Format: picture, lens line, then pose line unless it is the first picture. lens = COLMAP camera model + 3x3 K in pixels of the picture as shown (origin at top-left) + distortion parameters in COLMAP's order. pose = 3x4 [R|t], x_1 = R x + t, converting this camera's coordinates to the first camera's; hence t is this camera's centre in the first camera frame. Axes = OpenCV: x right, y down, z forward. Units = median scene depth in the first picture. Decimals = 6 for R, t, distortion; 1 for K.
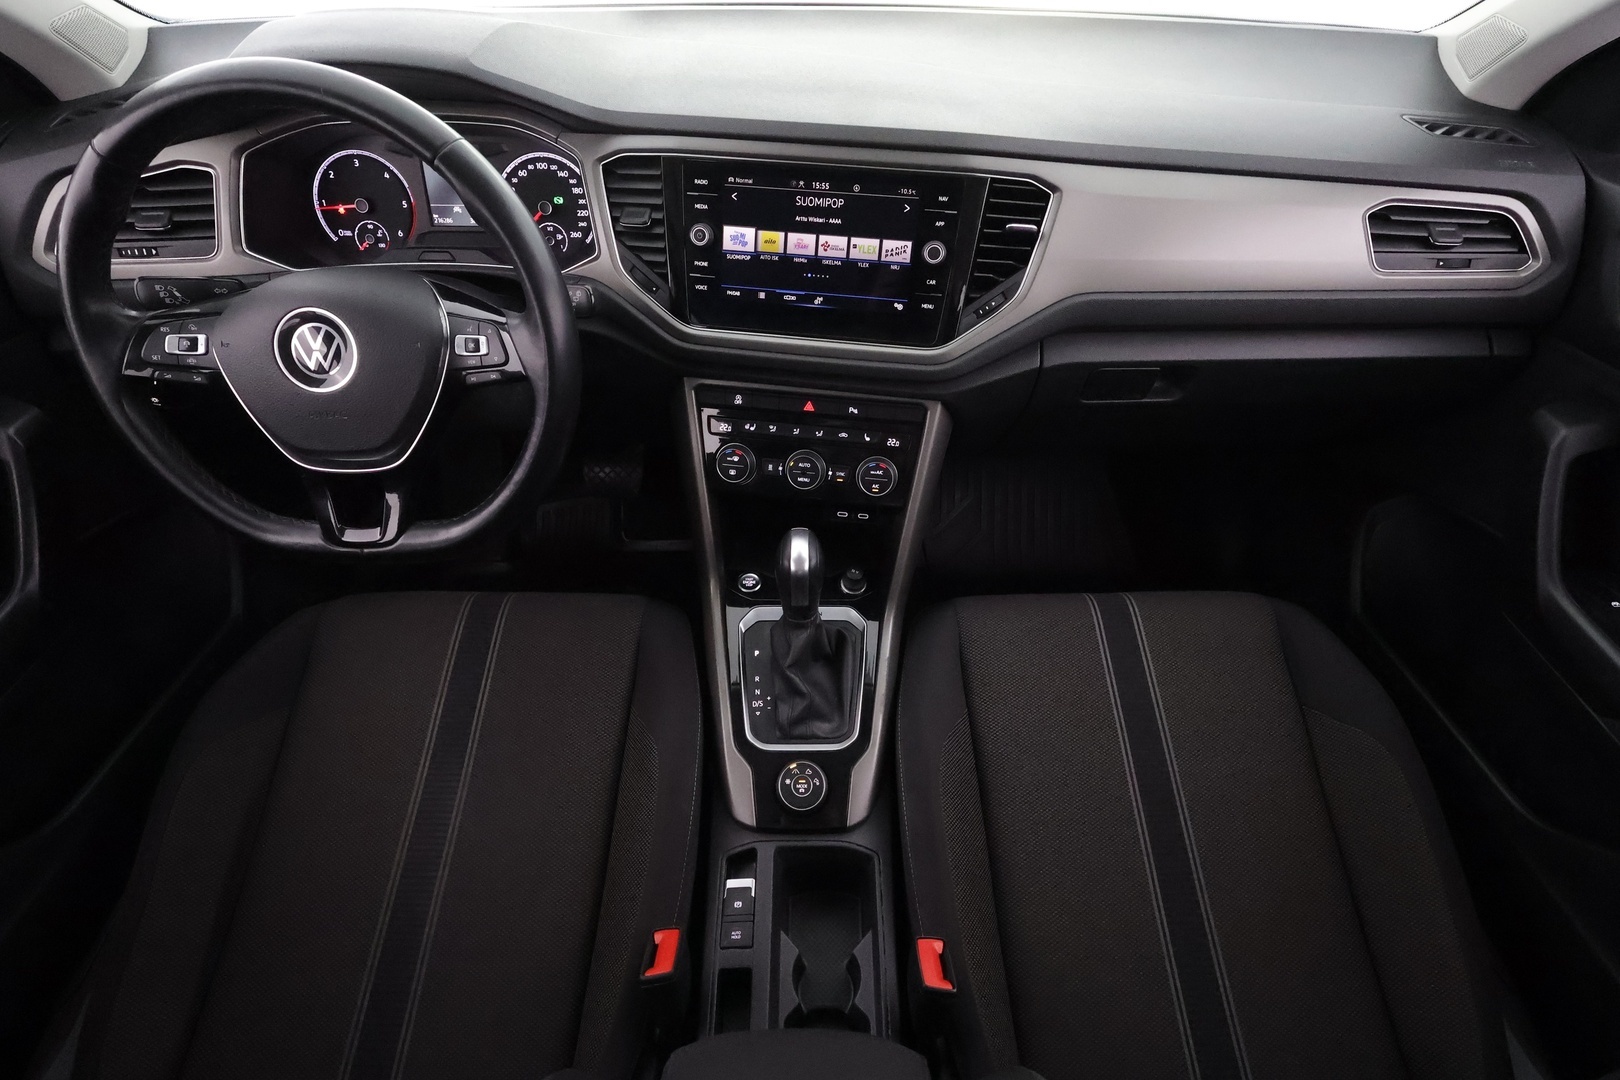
lens RADIAL K [[758.6, 0, 821.3], [0, 758.6, 534.7], [0, 0, 1]] dist [-0.006520, 0.000598]
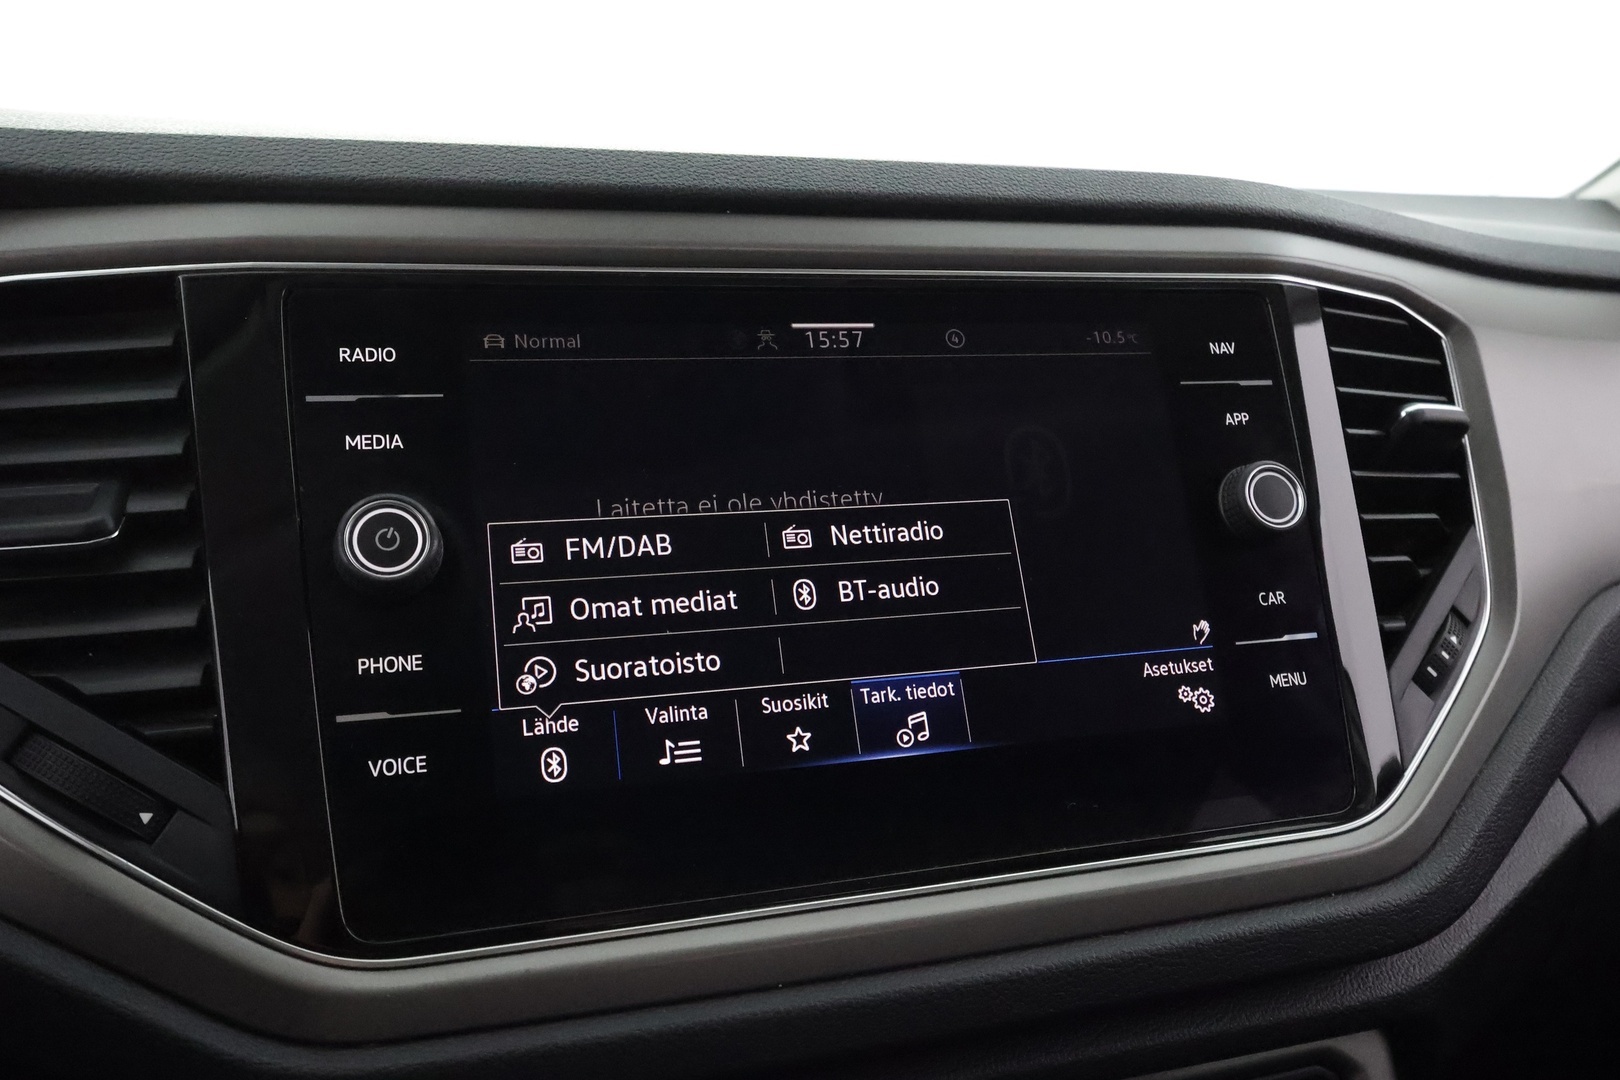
lens RADIAL K [[1276.9, 0, 819.9], [0, 1276.9, 533.6], [0, 0, 1]] dist [-0.005598, 0.004050]
pose [[0.893969, -0.081168, 0.440716, -0.207864], [0.317559, 0.808649, -0.495220, -0.164251], [-0.316189, 0.582664, 0.748683, 0.659835]]
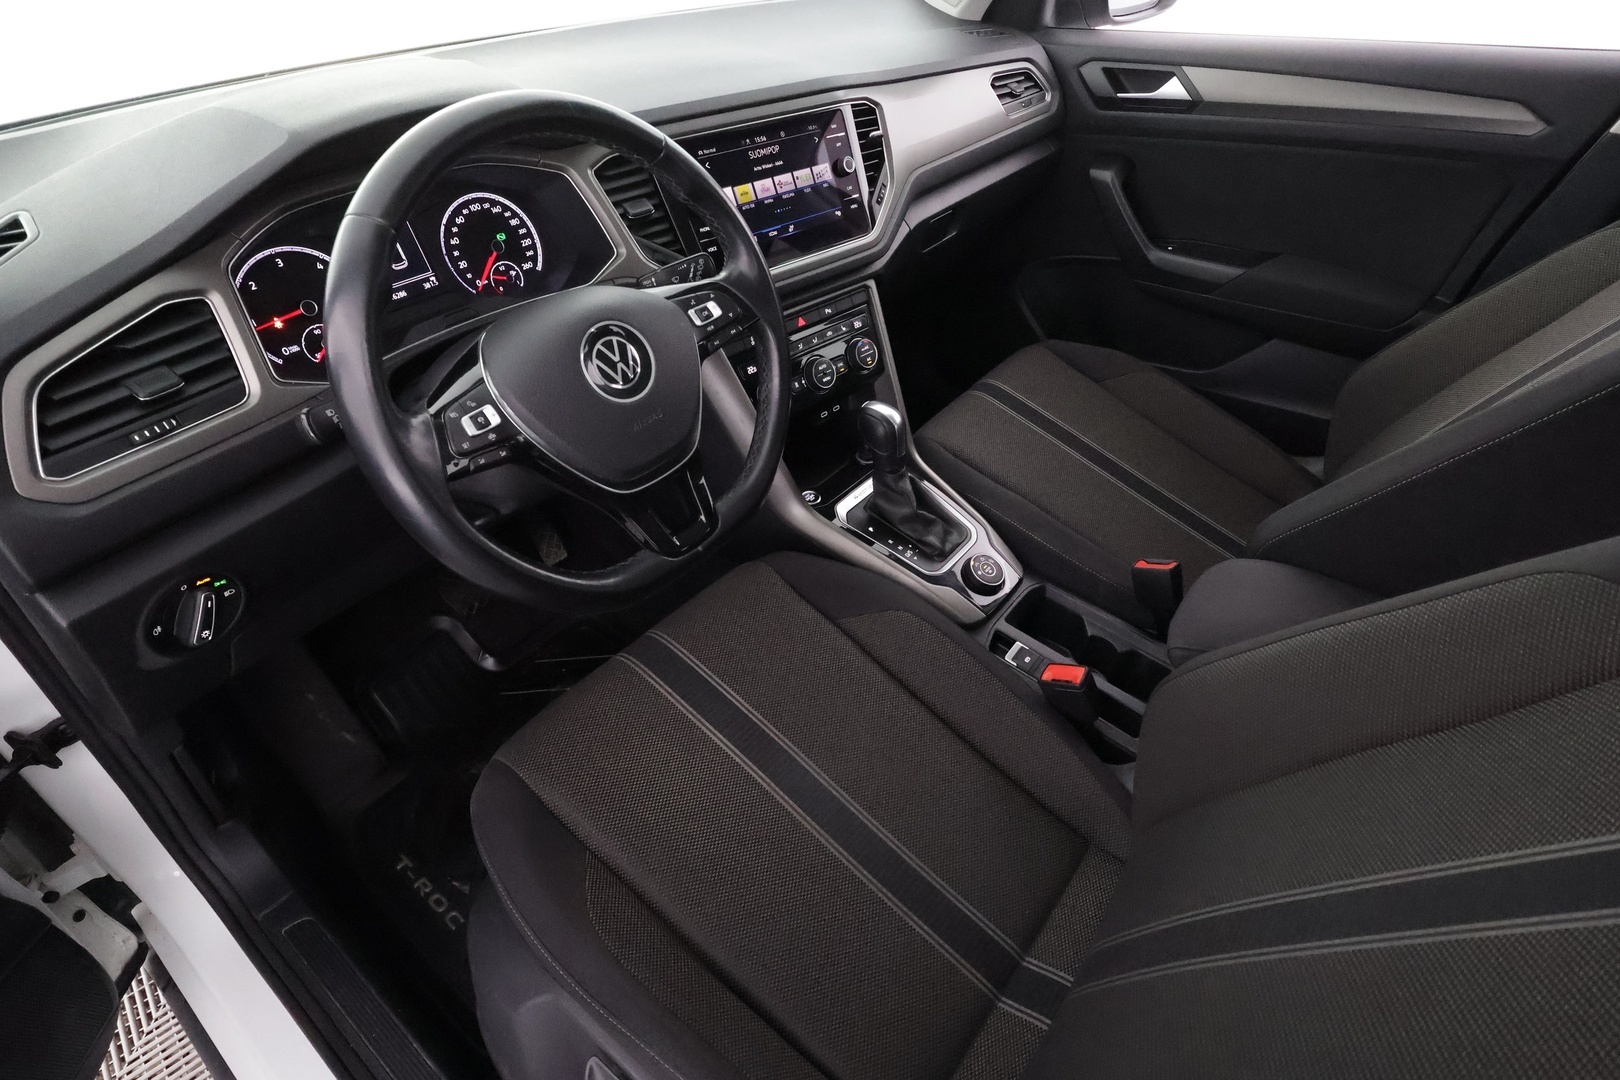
lens RADIAL K [[883.0, 0, 813.8], [0, 883.0, 545.6], [0, 0, 1]] dist [-0.003956, -0.000525]
pose [[0.609577, -0.495272, 0.618968, -1.112548], [0.555557, 0.823886, 0.112111, -0.026329], [-0.565485, 0.275532, 0.777373, 0.014135]]
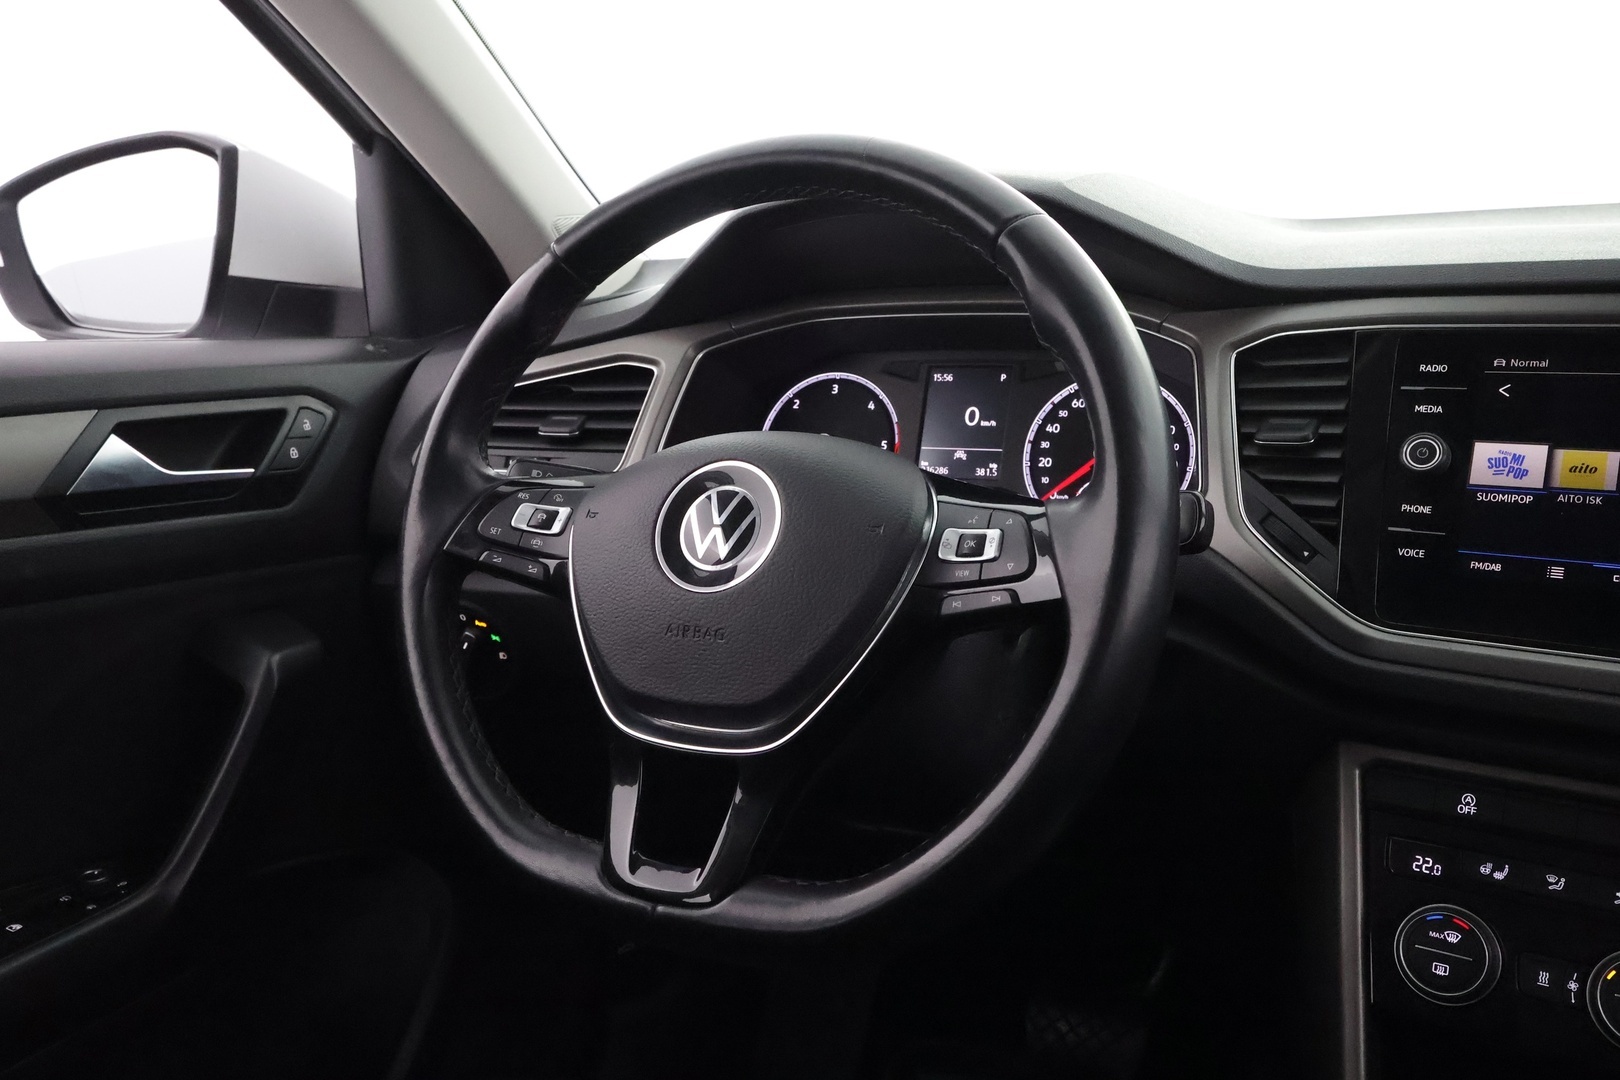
lens RADIAL K [[1276.9, 0, 804.8], [0, 1276.9, 529.8], [0, 0, 1]] dist [-0.005598, 0.004050]
pose [[0.887987, 0.050723, -0.457063, -0.131869], [-0.291812, 0.830313, -0.474790, 0.167737], [0.355423, 0.554984, 0.752109, 0.236983]]
